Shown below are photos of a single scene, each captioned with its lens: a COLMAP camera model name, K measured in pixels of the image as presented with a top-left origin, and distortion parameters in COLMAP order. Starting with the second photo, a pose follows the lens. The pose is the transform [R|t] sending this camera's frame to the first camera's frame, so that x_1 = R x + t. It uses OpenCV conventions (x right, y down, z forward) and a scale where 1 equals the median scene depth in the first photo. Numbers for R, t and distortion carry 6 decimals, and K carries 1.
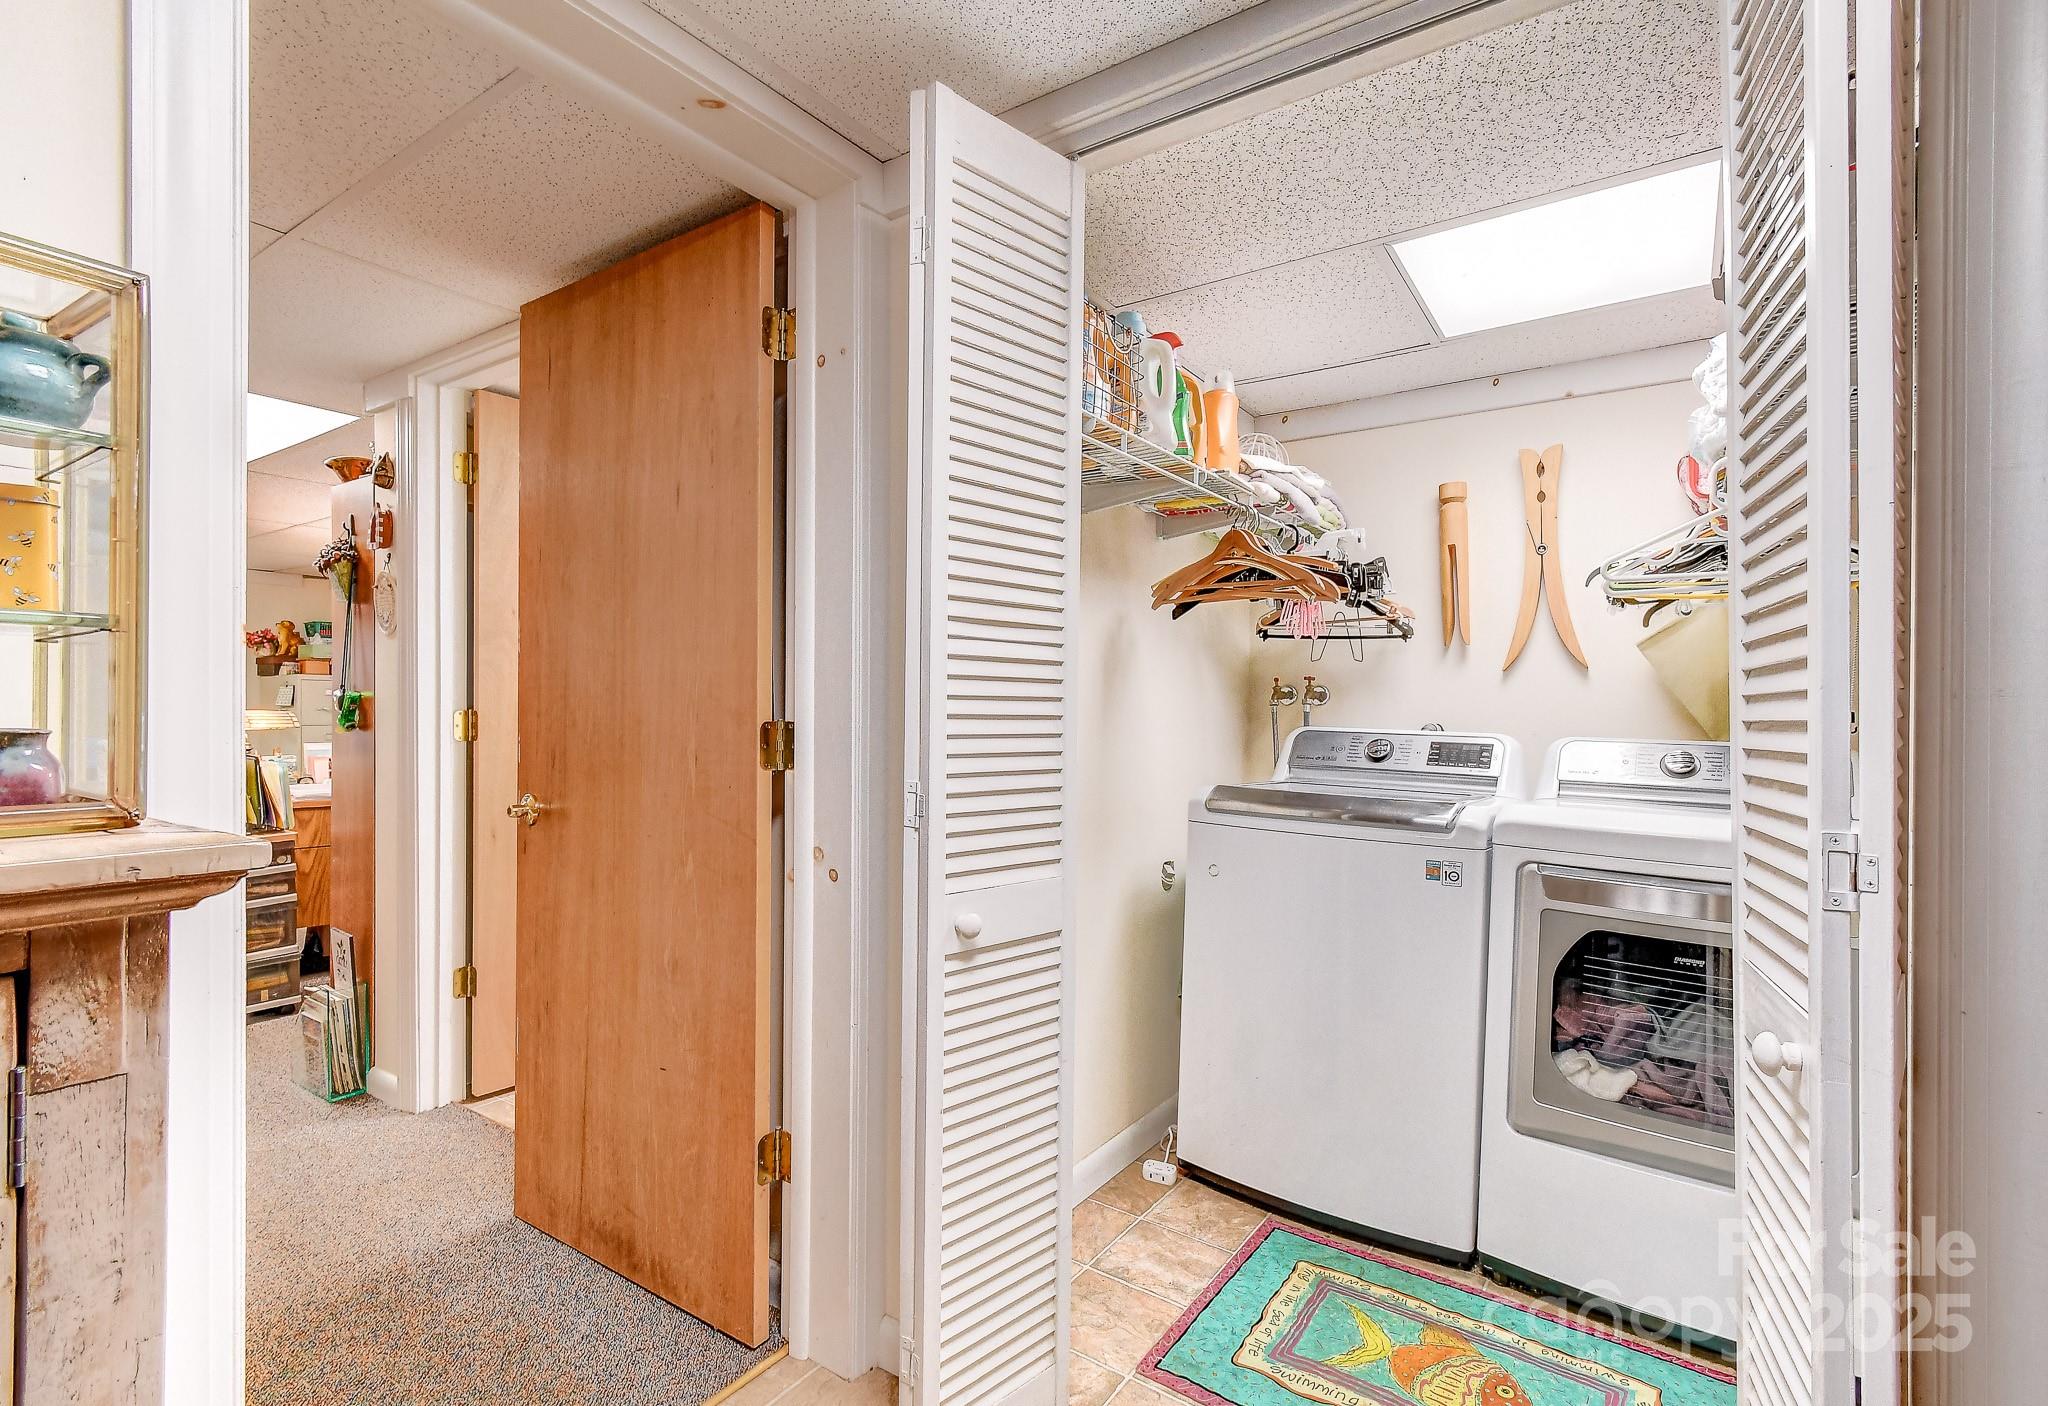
lens RADIAL K [[953.6, 0, 1024.0], [0, 953.6, 703.0], [0, 0, 1]] dist [0.000363, 0.000029]
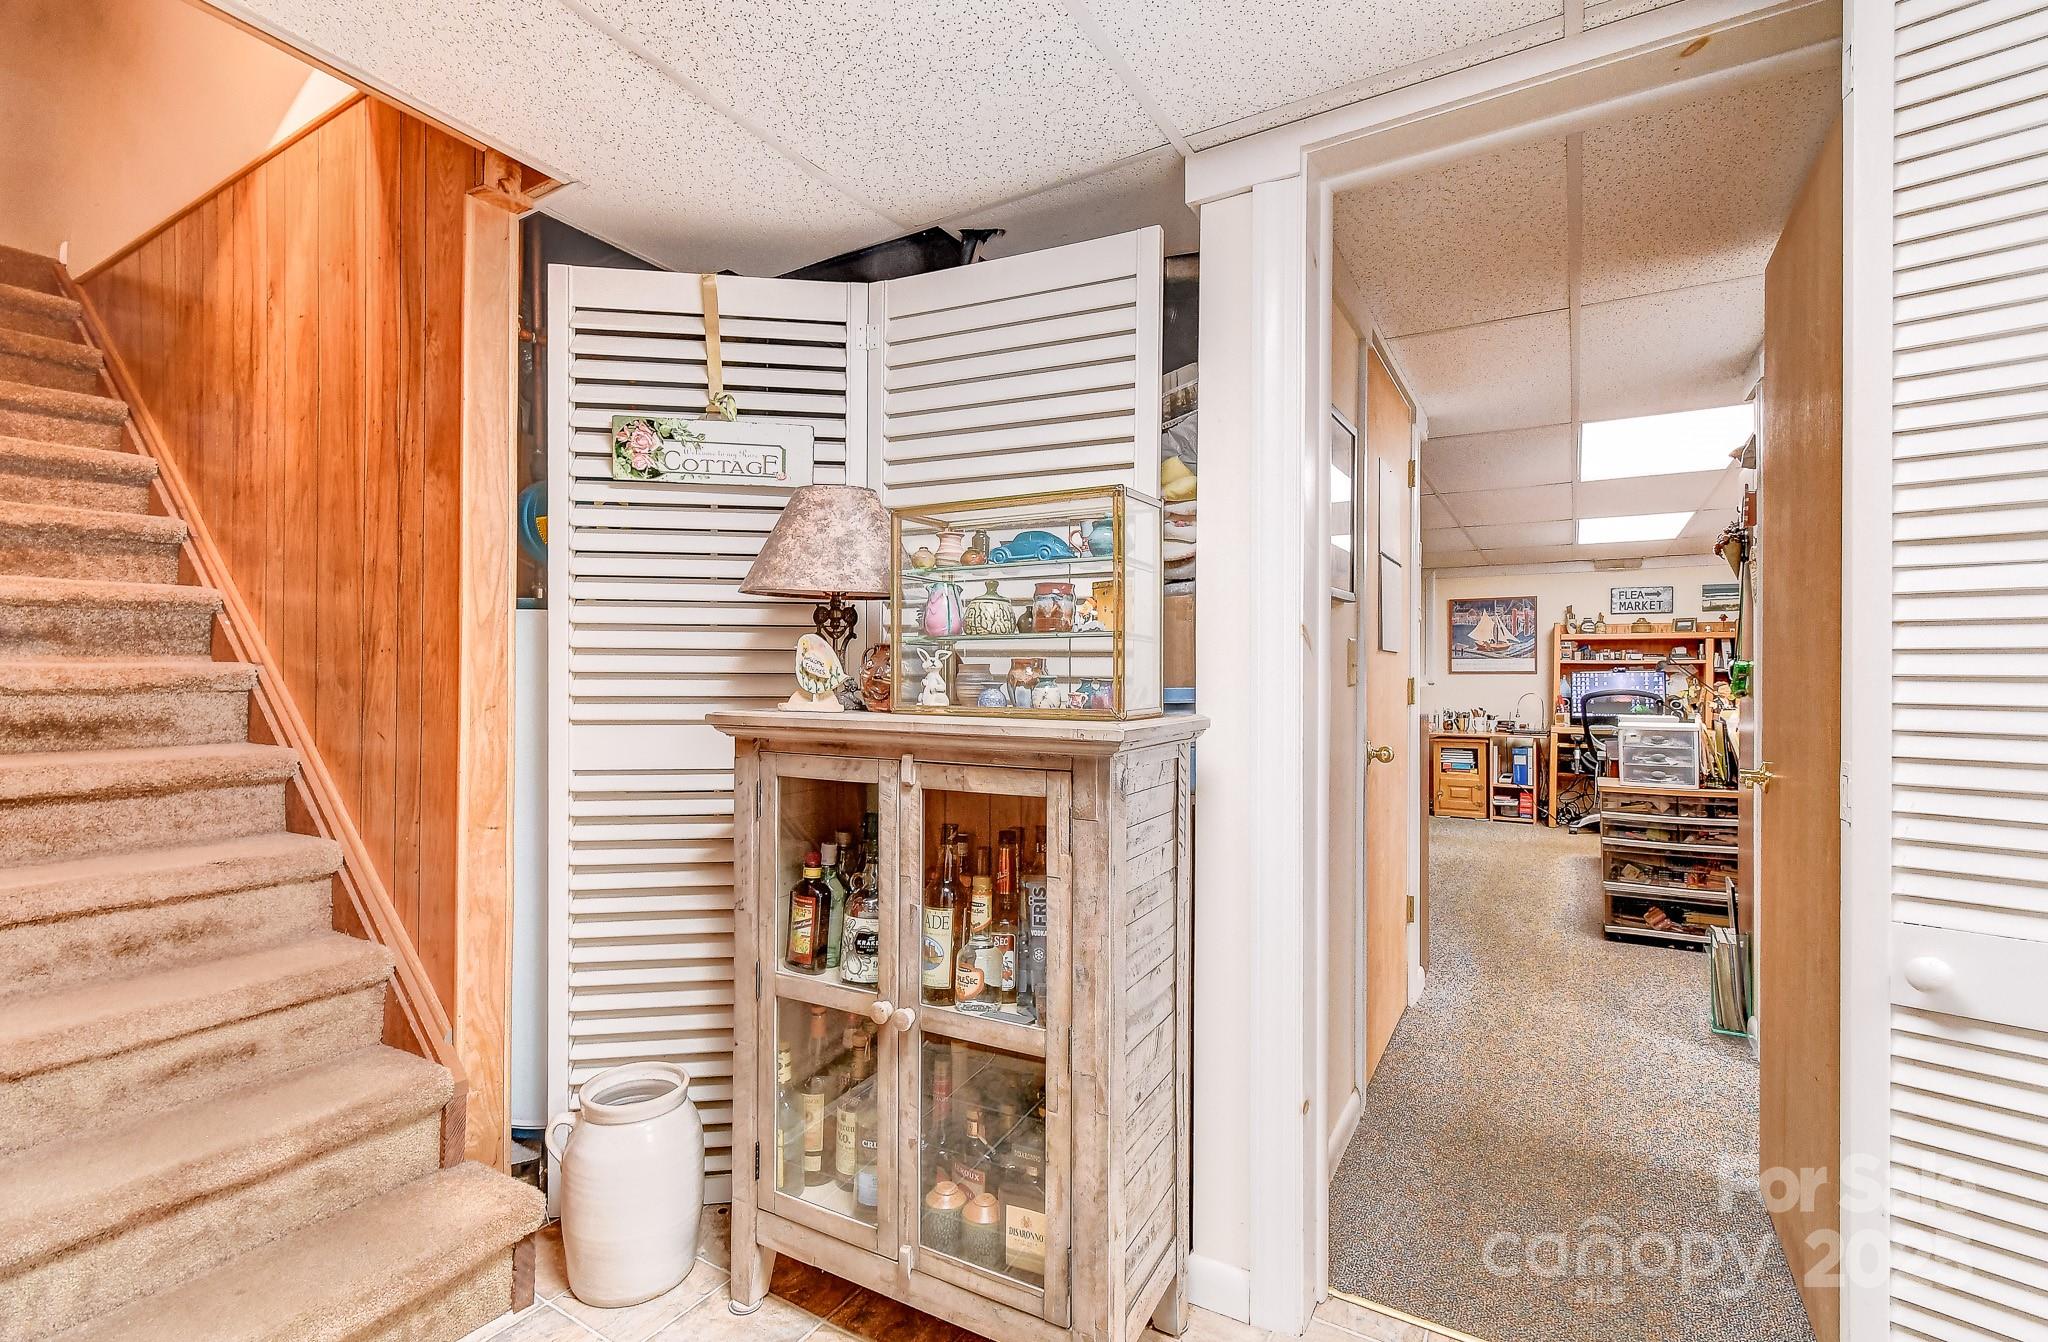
lens RADIAL K [[925.9, 0, 1024.0], [0, 925.9, 671.0], [0, 0, 1]] dist [0.000168, 0.000046]
pose [[0.091729, -0.004612, -0.995773, 0.575626], [-0.002698, 0.999984, -0.004880, 0.009420], [0.995780, 0.003134, 0.091716, 0.255675]]
